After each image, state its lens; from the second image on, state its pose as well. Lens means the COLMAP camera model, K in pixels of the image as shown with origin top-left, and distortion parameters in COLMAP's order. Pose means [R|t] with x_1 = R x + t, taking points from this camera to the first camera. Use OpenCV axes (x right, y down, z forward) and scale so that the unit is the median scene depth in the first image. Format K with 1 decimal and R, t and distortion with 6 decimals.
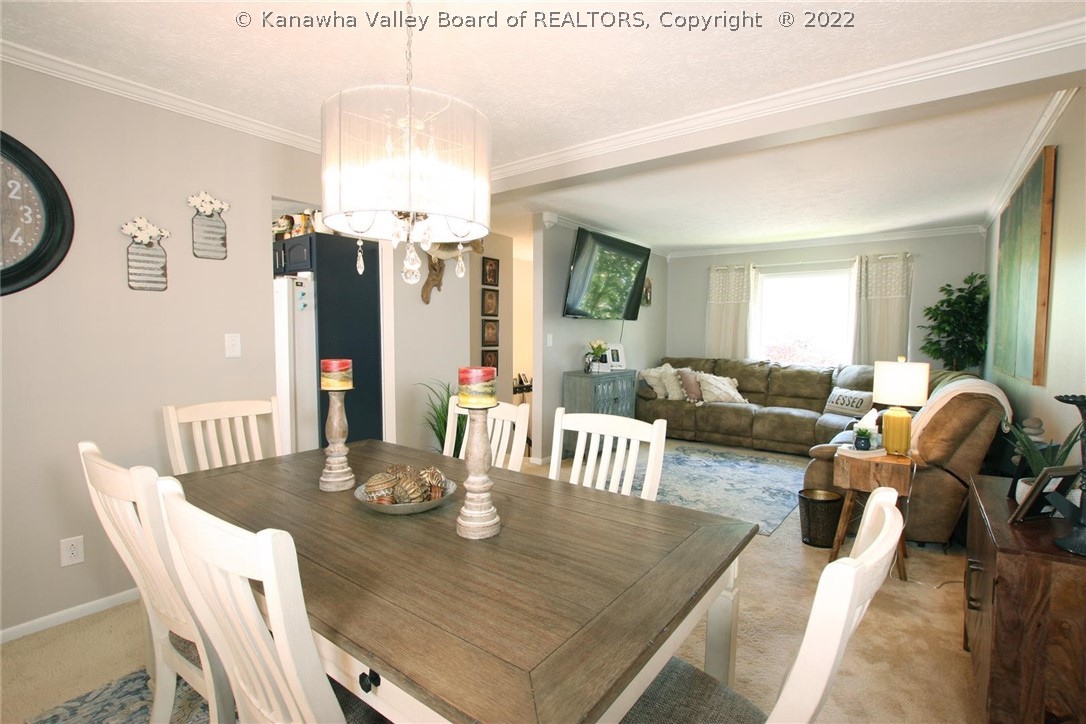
lens RADIAL K [[505.3, 0, 543.8], [0, 505.3, 363.9], [0, 0, 1]] dist [-0.025407, 0.003164]
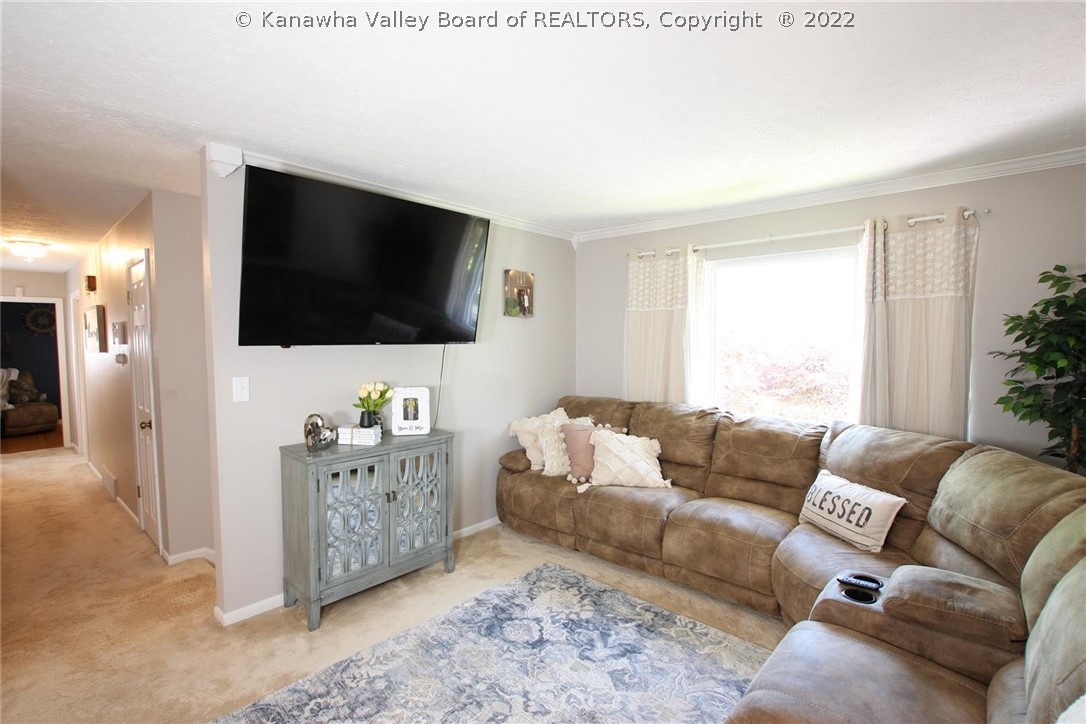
lens RADIAL K [[505.3, 0, 542.0], [0, 505.3, 361.7], [0, 0, 1]] dist [-0.025407, 0.003164]
pose [[0.996447, -0.006521, -0.083975, 0.325005], [0.005223, 0.999864, -0.015664, -0.057981], [0.084066, 0.015169, 0.996345, 0.440908]]
